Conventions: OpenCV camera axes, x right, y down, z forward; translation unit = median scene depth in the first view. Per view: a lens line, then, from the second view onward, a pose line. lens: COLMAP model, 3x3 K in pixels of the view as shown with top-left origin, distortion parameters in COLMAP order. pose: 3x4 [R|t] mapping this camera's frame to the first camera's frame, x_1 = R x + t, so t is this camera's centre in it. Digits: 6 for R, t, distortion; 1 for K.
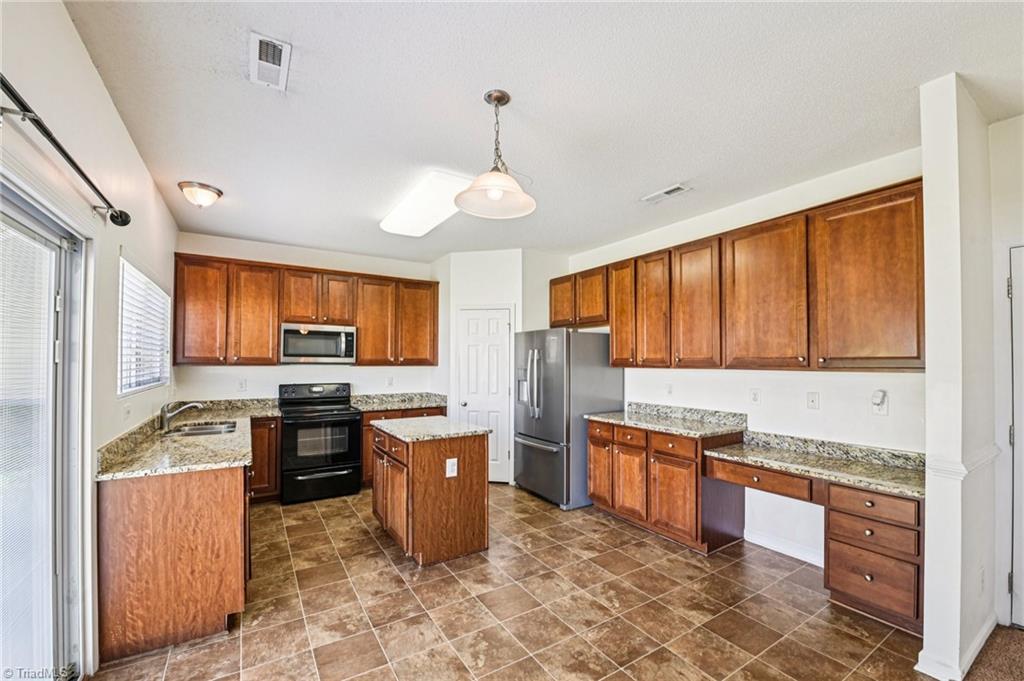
lens RADIAL K [[410.0, 0, 514.0], [0, 410.0, 335.9], [0, 0, 1]] dist [-0.017747, -0.000206]
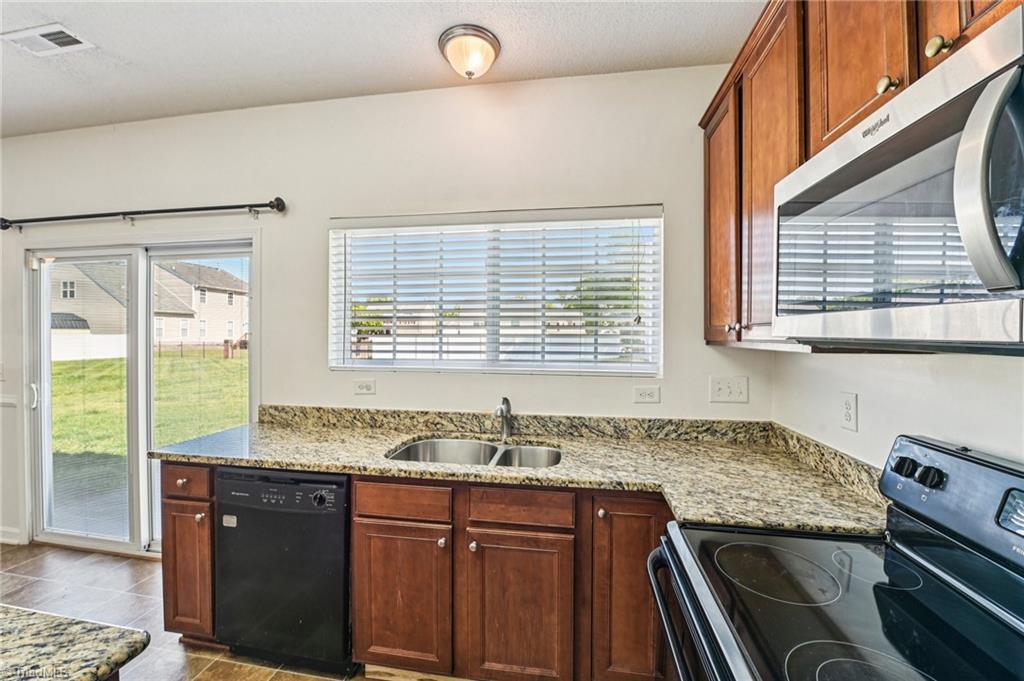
lens RADIAL K [[410.0, 0, 514.0], [0, 410.0, 335.9], [0, 0, 1]] dist [-0.017747, -0.000206]
pose [[-0.660568, -0.000879, -0.750766, -0.404488], [0.043313, 0.998289, -0.039279, 0.100165], [0.749516, -0.058464, -0.659399, 1.584729]]
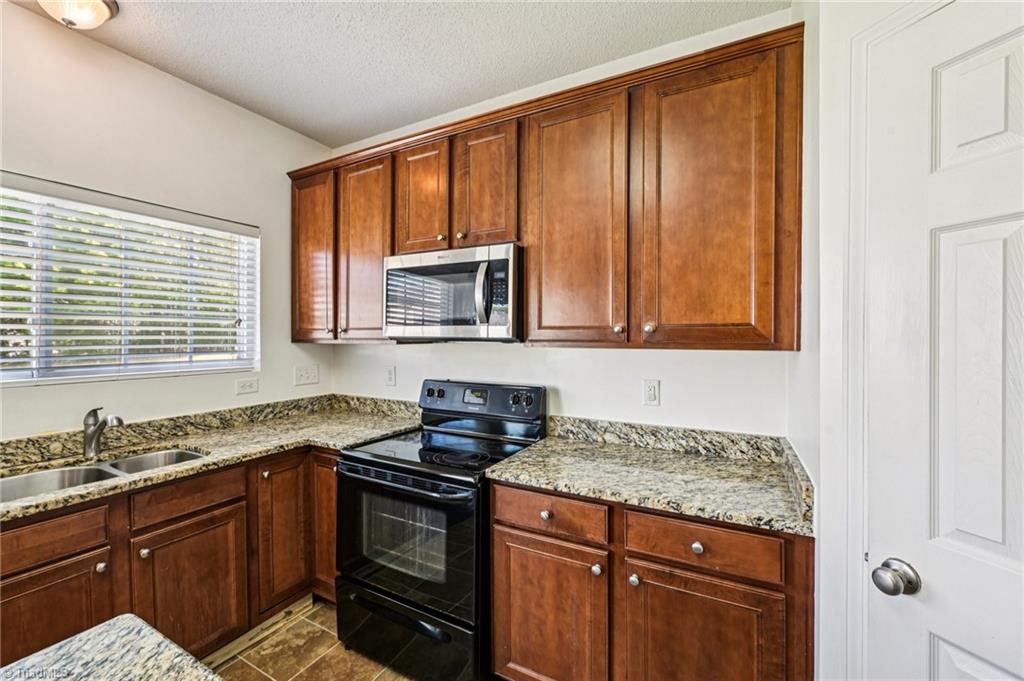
lens RADIAL K [[410.0, 0, 514.0], [0, 410.0, 335.9], [0, 0, 1]] dist [-0.017747, -0.000206]
pose [[0.490287, -0.000675, -0.871561, -0.093867], [0.056486, 0.997922, 0.031003, 0.086107], [0.869729, -0.064431, 0.489306, 1.354619]]
